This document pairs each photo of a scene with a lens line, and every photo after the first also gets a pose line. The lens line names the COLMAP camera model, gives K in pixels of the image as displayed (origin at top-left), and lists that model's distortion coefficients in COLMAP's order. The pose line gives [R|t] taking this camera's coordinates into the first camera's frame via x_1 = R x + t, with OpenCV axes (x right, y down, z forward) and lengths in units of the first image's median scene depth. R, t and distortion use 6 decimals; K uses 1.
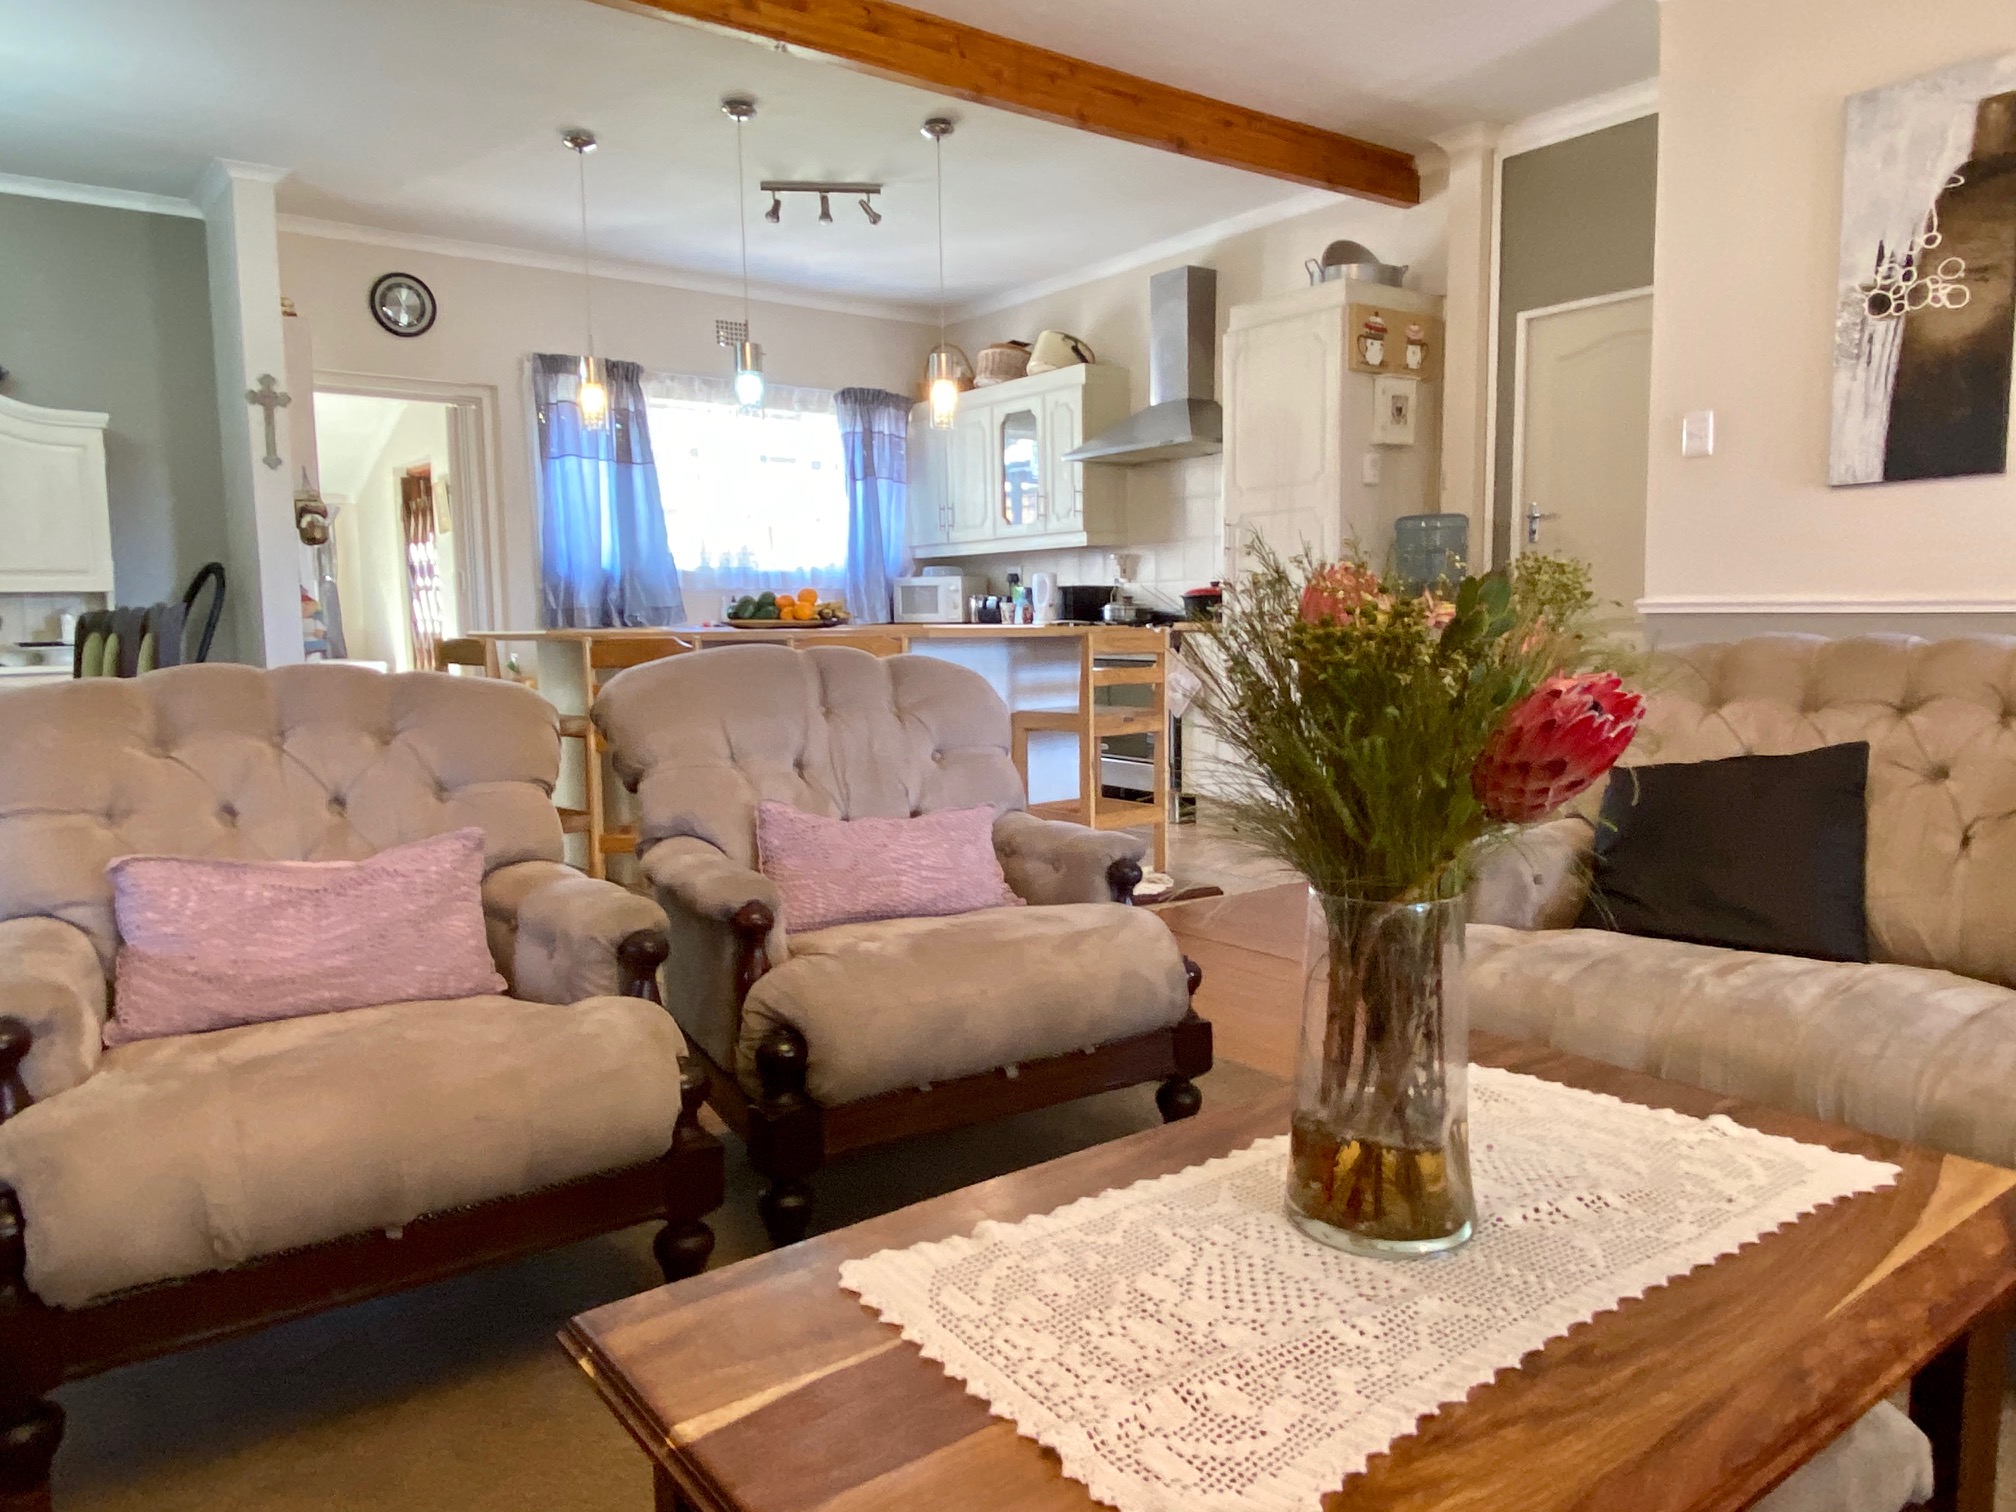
lens RADIAL K [[1369.3, 0, 1011.8], [0, 1369.3, 751.5], [0, 0, 1]] dist [0.076400, -0.092189]
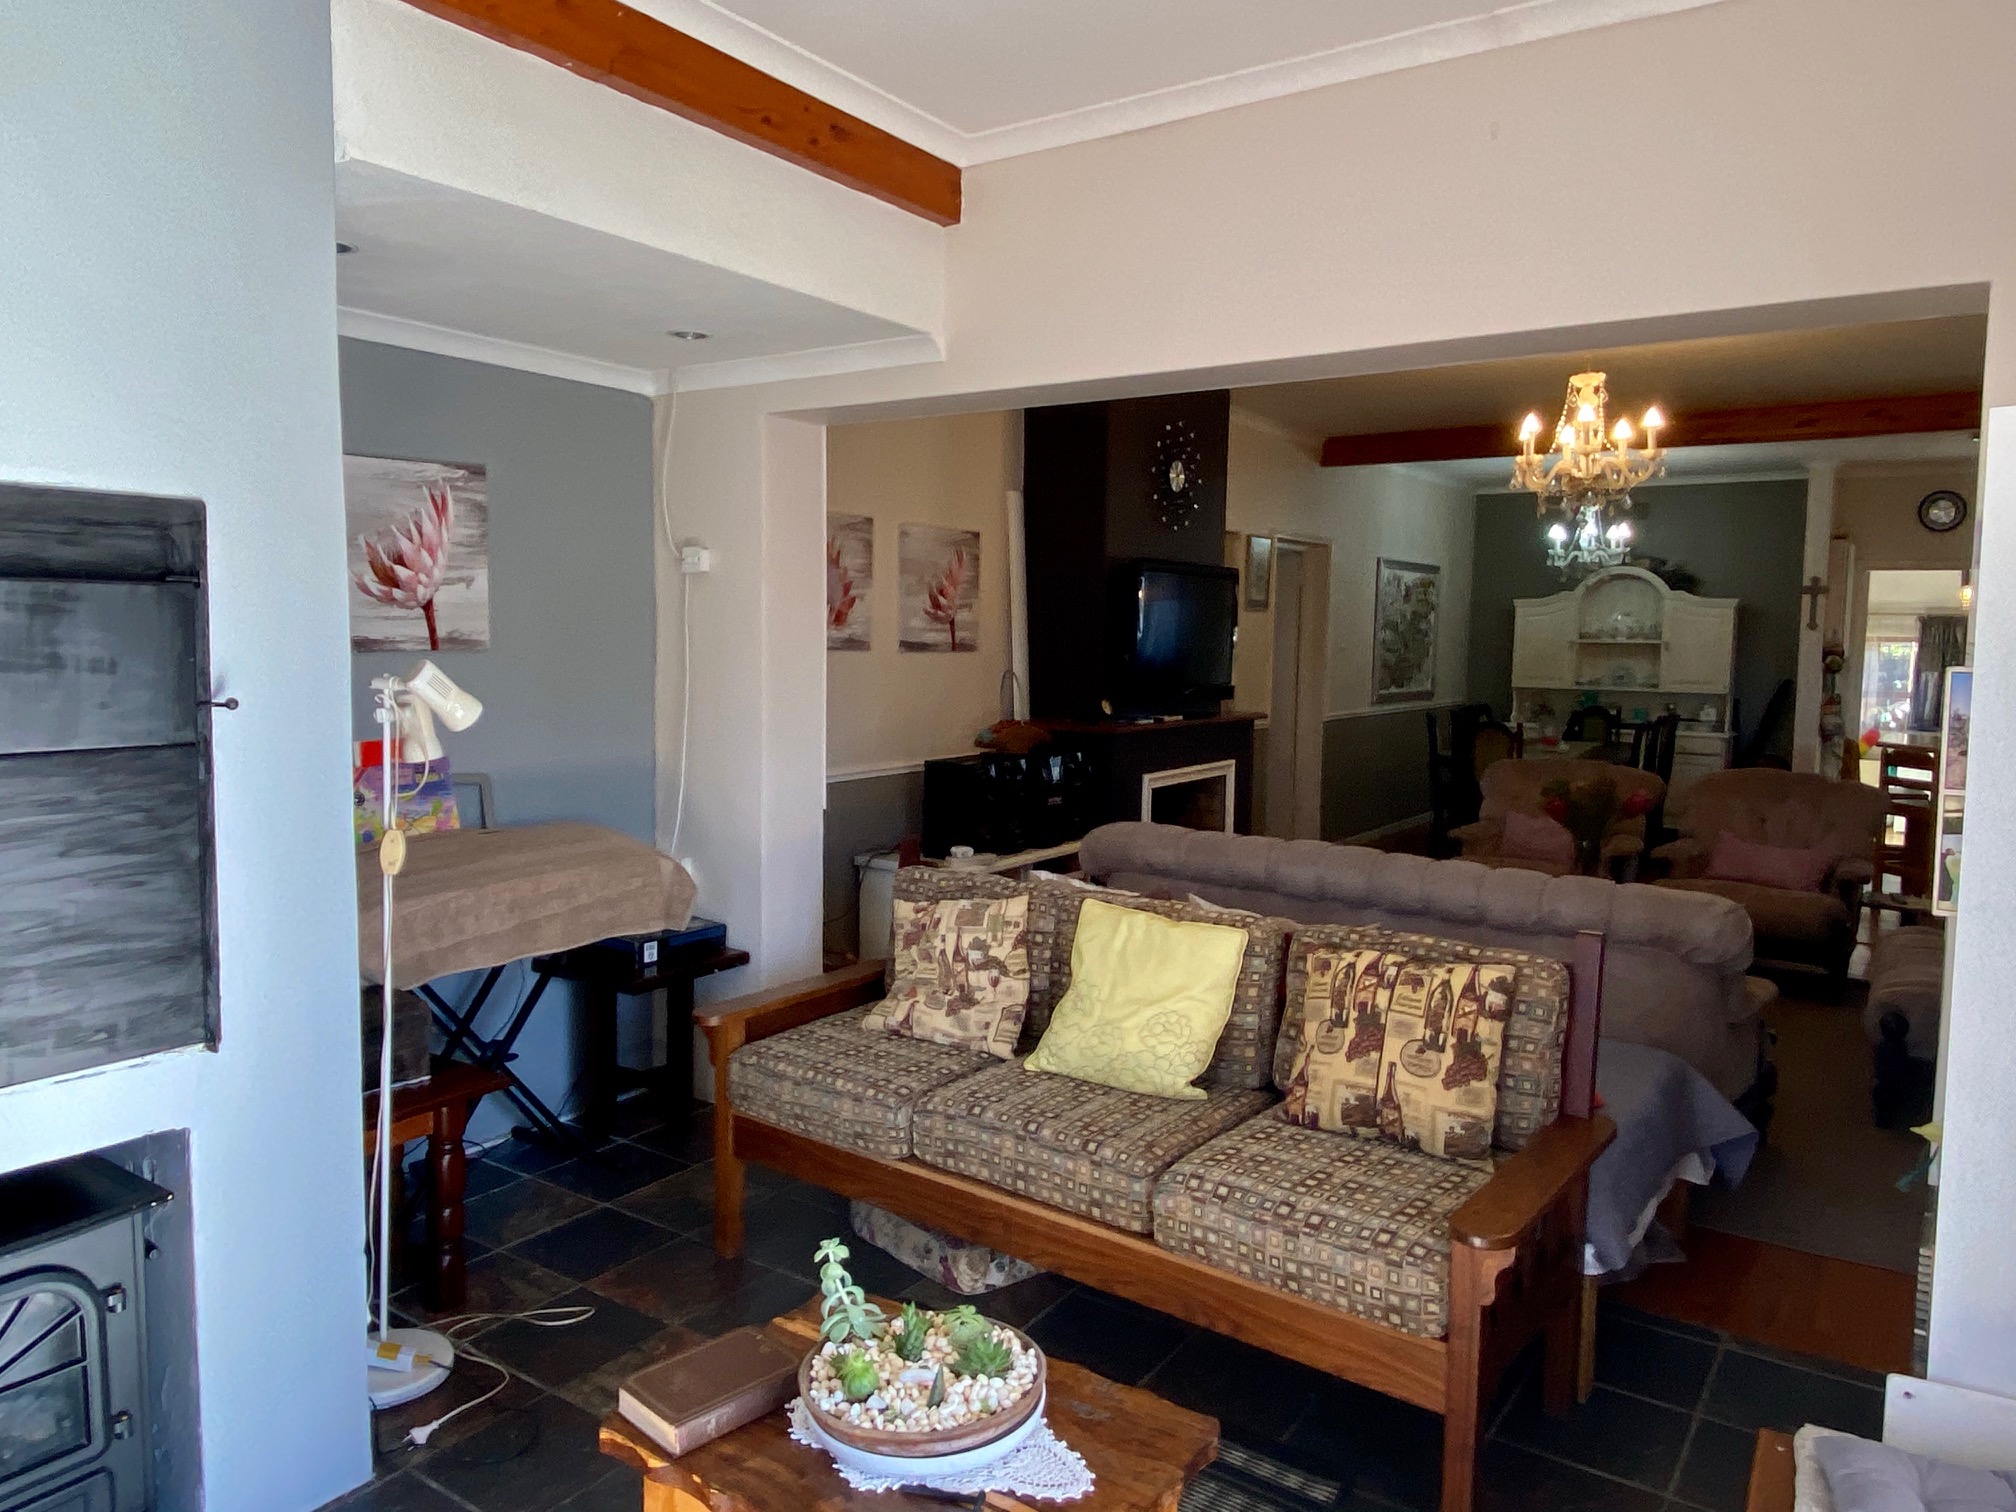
lens RADIAL K [[1369.3, 0, 1016.2], [0, 1369.3, 757.3], [0, 0, 1]] dist [0.076400, -0.092189]
pose [[0.315378, 0.105526, -0.943081, 0.829412], [-0.112161, 0.990977, 0.073377, -0.063151], [0.942315, 0.082636, 0.324368, -0.498502]]
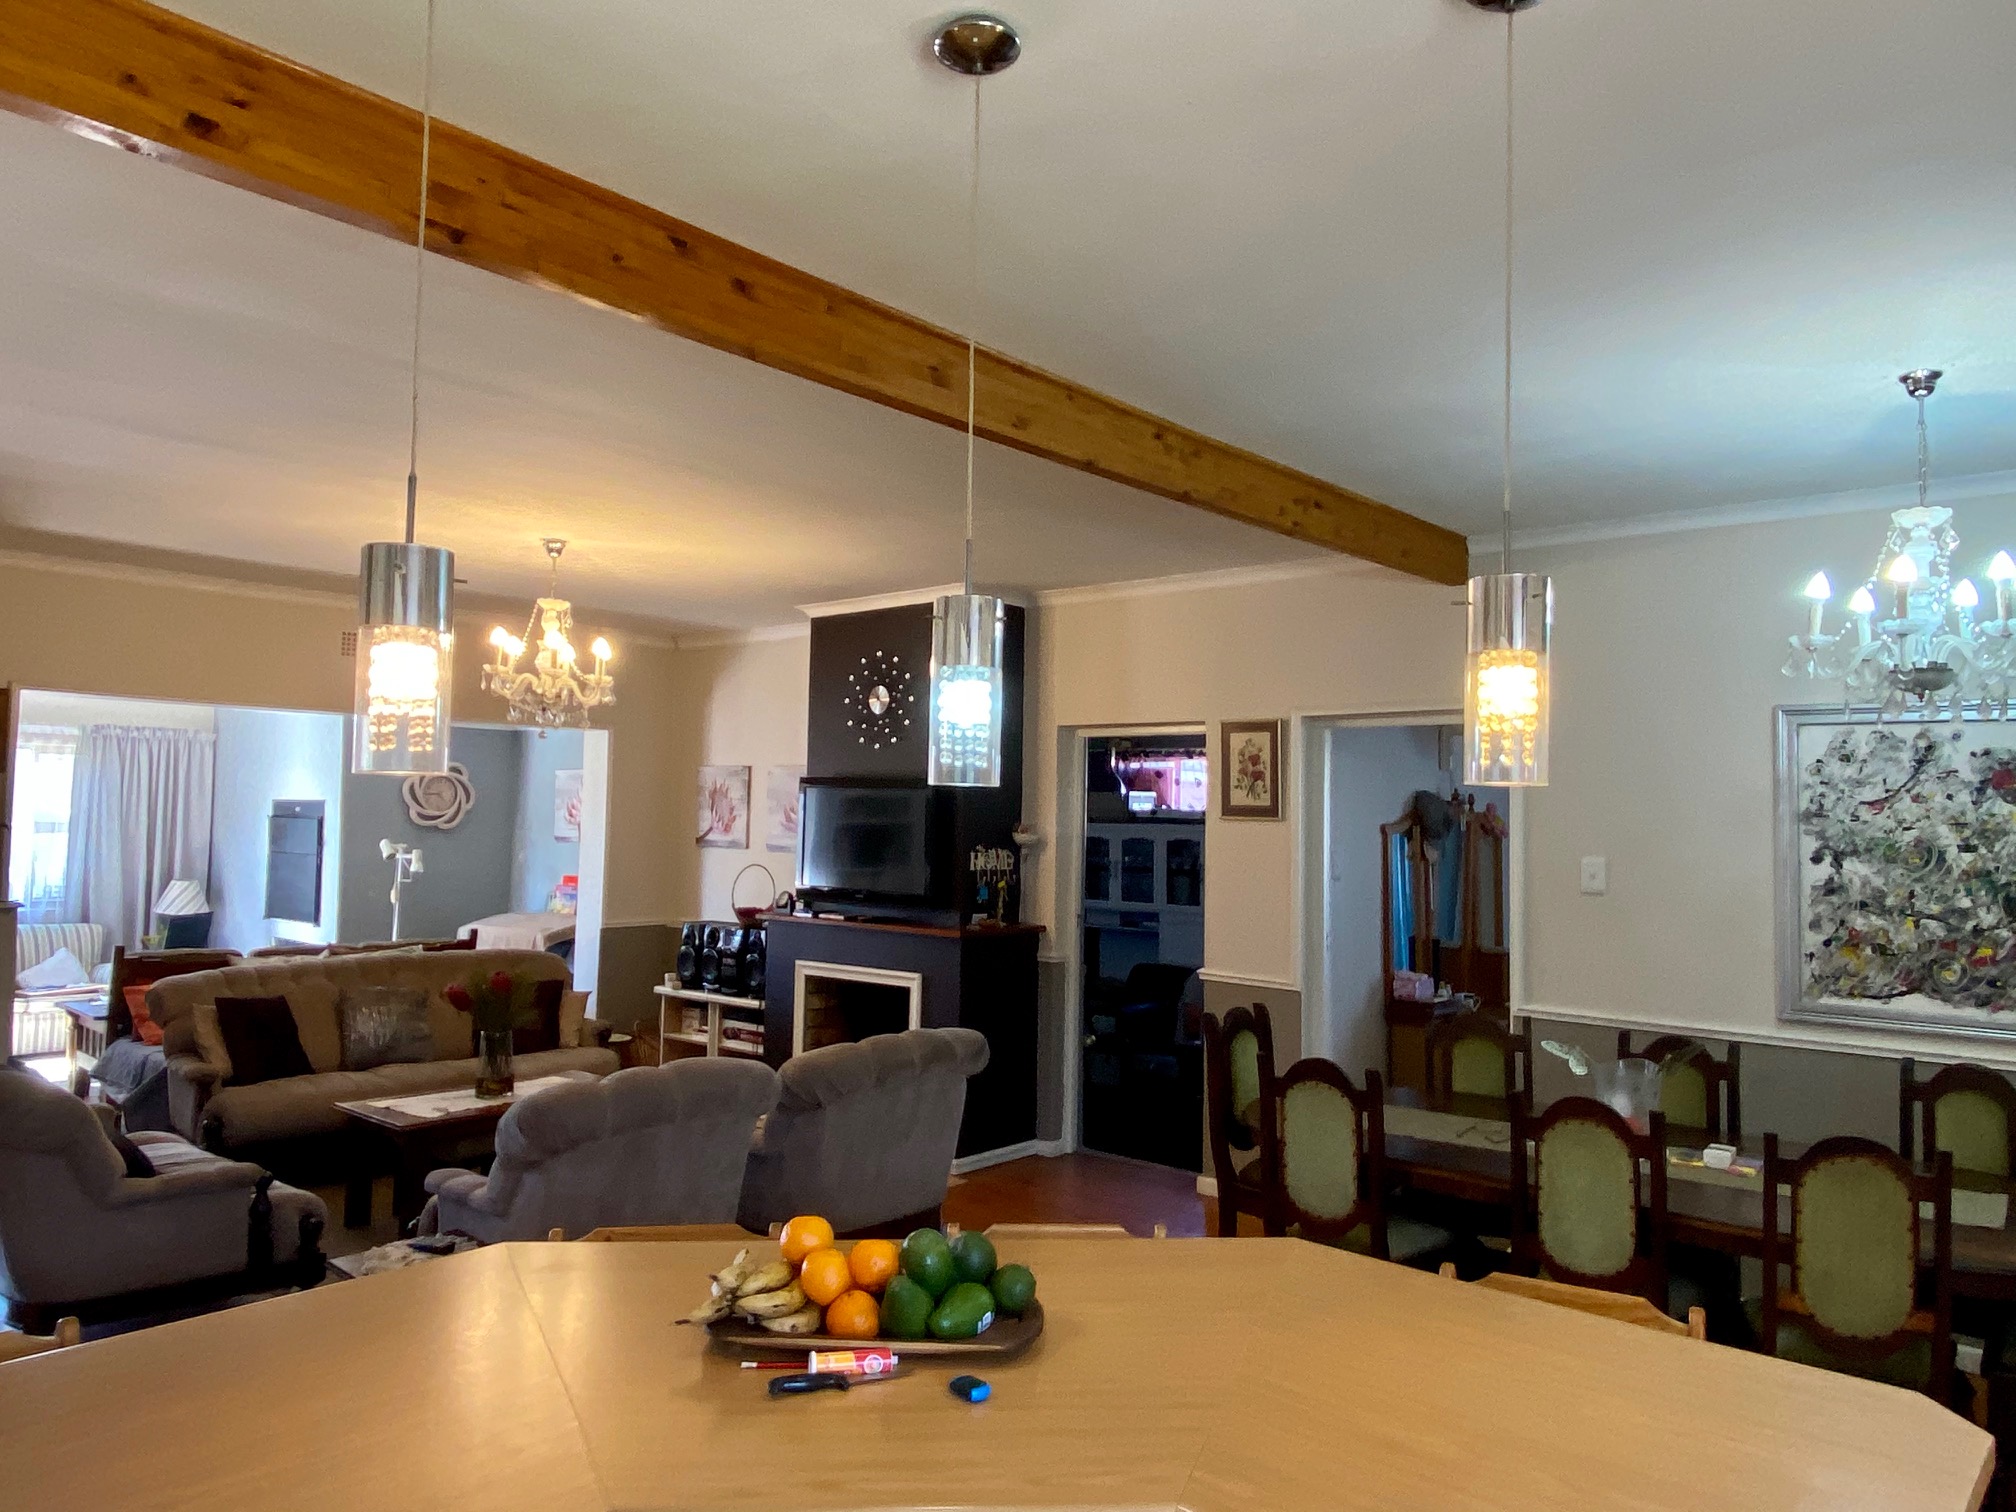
lens RADIAL K [[1369.3, 0, 1011.3], [0, 1369.3, 741.1], [0, 0, 1]] dist [0.076400, -0.092189]
pose [[-0.981033, -0.012024, -0.193469, -0.119725], [-0.021068, 0.998776, 0.044755, -0.250266], [0.192694, 0.047982, -0.980085, 1.260659]]
